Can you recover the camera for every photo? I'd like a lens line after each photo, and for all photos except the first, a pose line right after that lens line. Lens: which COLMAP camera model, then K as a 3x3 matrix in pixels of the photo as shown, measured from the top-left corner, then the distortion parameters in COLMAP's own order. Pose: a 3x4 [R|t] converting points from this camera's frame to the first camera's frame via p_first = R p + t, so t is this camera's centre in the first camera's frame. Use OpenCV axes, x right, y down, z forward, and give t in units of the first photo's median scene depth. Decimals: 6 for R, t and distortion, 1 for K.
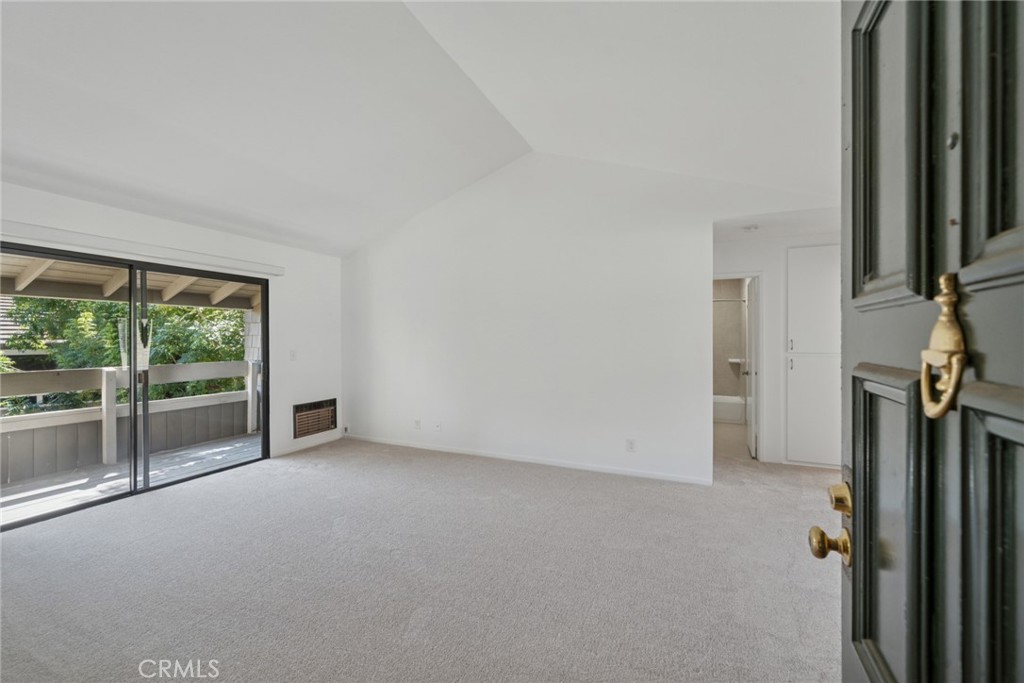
lens RADIAL K [[434.5, 0, 507.3], [0, 434.5, 338.8], [0, 0, 1]] dist [0.003686, -0.000515]
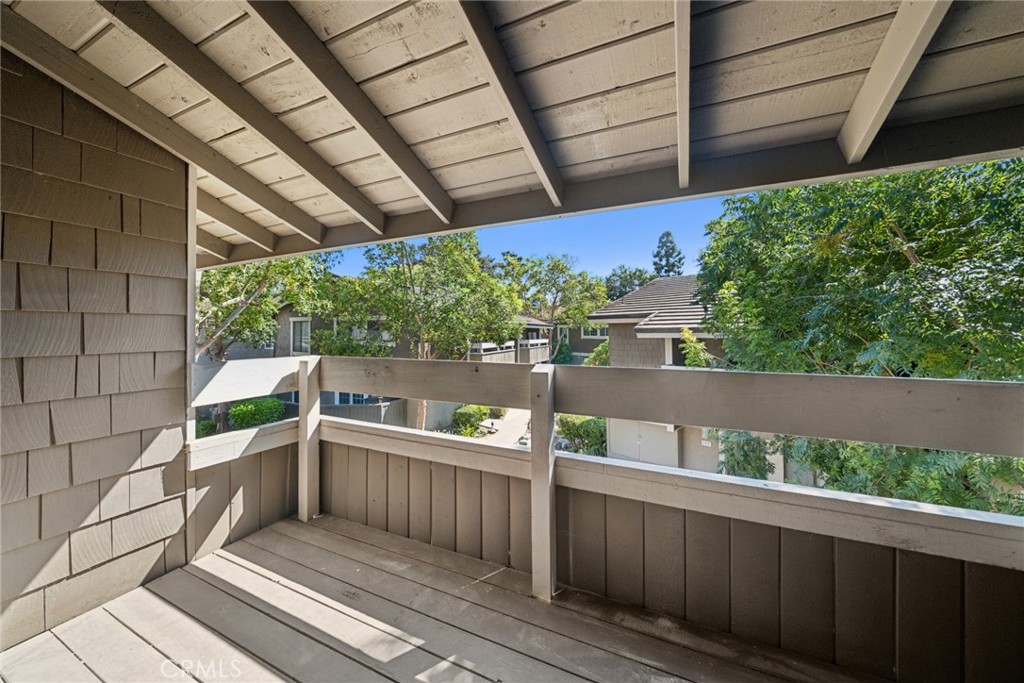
lens RADIAL K [[355.7, 0, 514.4], [0, 355.7, 332.0], [0, 0, 1]] dist [-0.003059, 0.000185]
pose [[-0.002974, 0.008701, -0.999958, -0.508654], [-0.002854, 0.999958, 0.008710, 0.028773], [0.999992, 0.002880, -0.002949, 0.894388]]
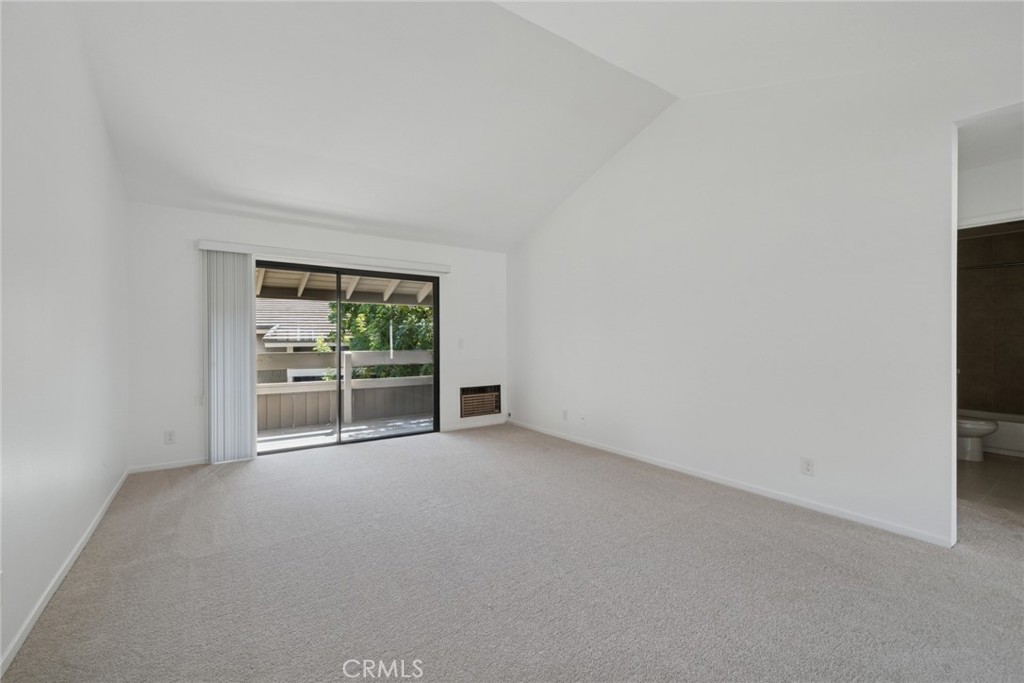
lens RADIAL K [[434.5, 0, 503.7], [0, 434.5, 345.2], [0, 0, 1]] dist [0.003686, -0.000515]
pose [[0.854798, 0.009015, -0.518882, 0.183429], [-0.003432, 0.999925, 0.011718, 0.028038], [0.518949, -0.008236, 0.854765, 0.093068]]
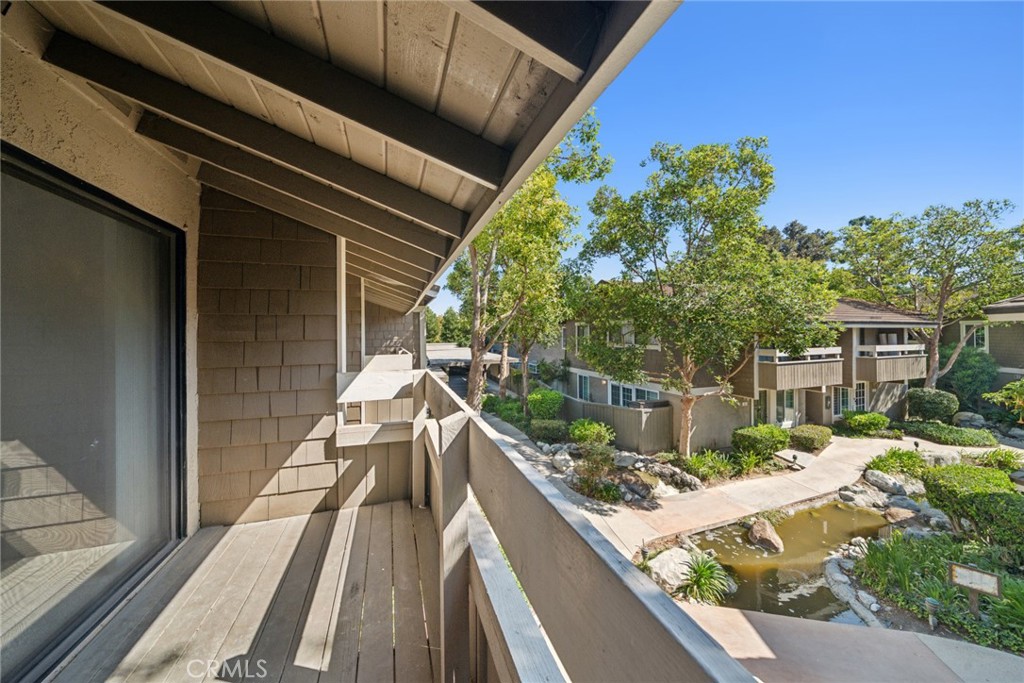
lens RADIAL K [[355.7, 0, 512.8], [0, 355.7, 336.9], [0, 0, 1]] dist [-0.003059, 0.000185]
pose [[-0.726219, 0.020702, -0.687151, -0.691680], [0.011482, 0.999772, 0.017985, 0.005207], [0.687367, 0.005171, -0.726292, 1.119175]]
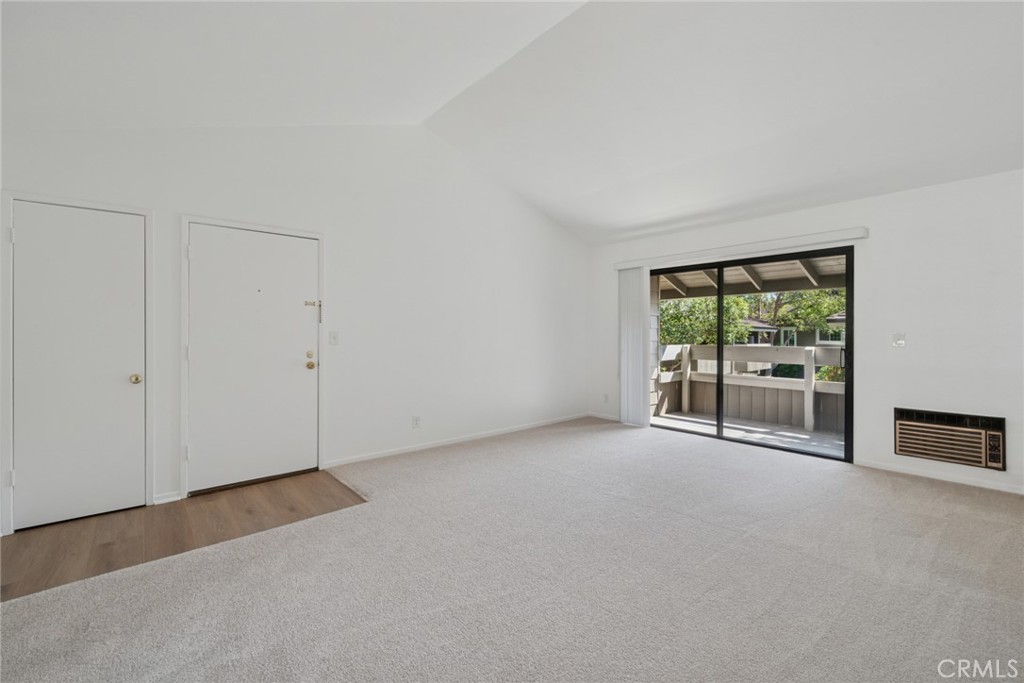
lens RADIAL K [[434.5, 0, 506.3], [0, 434.5, 329.6], [0, 0, 1]] dist [0.003686, -0.000515]
pose [[-0.419796, -0.004298, -0.907608, 0.439850], [-0.001894, 0.999991, -0.003860, 0.024588], [0.907617, 0.000099, -0.419800, 0.693291]]
